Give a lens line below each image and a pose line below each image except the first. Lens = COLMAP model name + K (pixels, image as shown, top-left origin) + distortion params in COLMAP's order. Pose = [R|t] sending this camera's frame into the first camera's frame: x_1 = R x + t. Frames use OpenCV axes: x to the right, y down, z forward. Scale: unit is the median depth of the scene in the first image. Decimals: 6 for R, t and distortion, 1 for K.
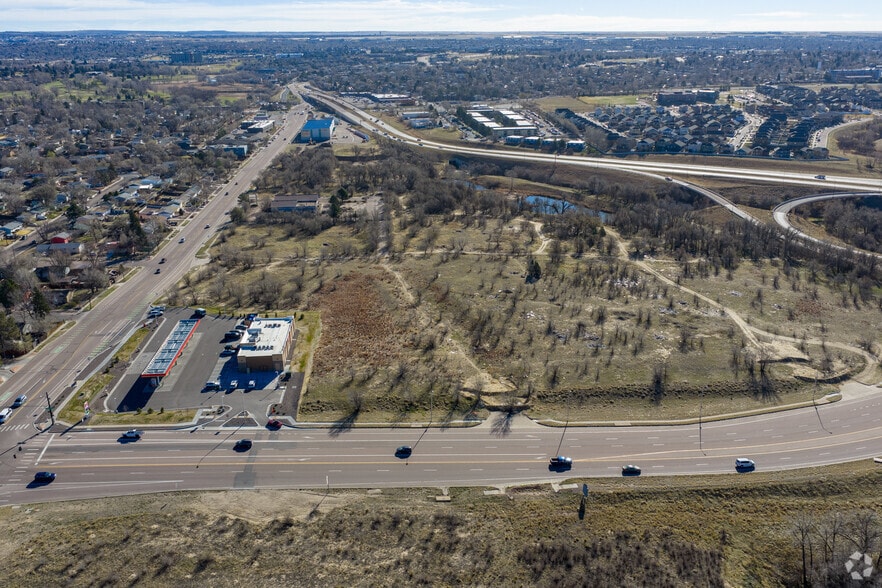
lens RADIAL K [[728.3, 0, 443.0], [0, 728.3, 293.0], [0, 0, 1]] dist [0.013240, -0.017839]
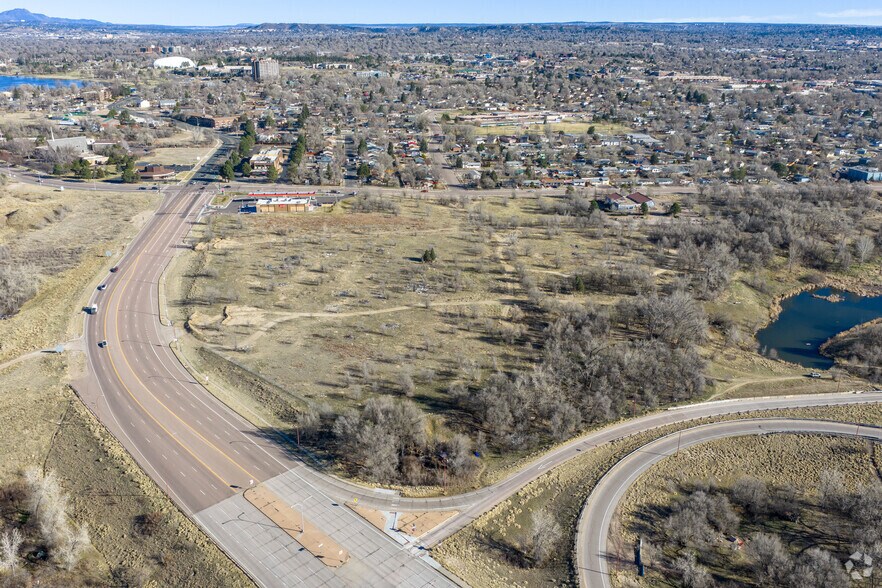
lens RADIAL K [[728.3, 0, 443.0], [0, 728.3, 293.0], [0, 0, 1]] dist [0.013240, -0.017839]
pose [[0.046744, 0.348503, -0.936141, 0.914687], [-0.344255, 0.885374, 0.312414, -0.259221], [0.937712, 0.307668, 0.161359, 0.623928]]
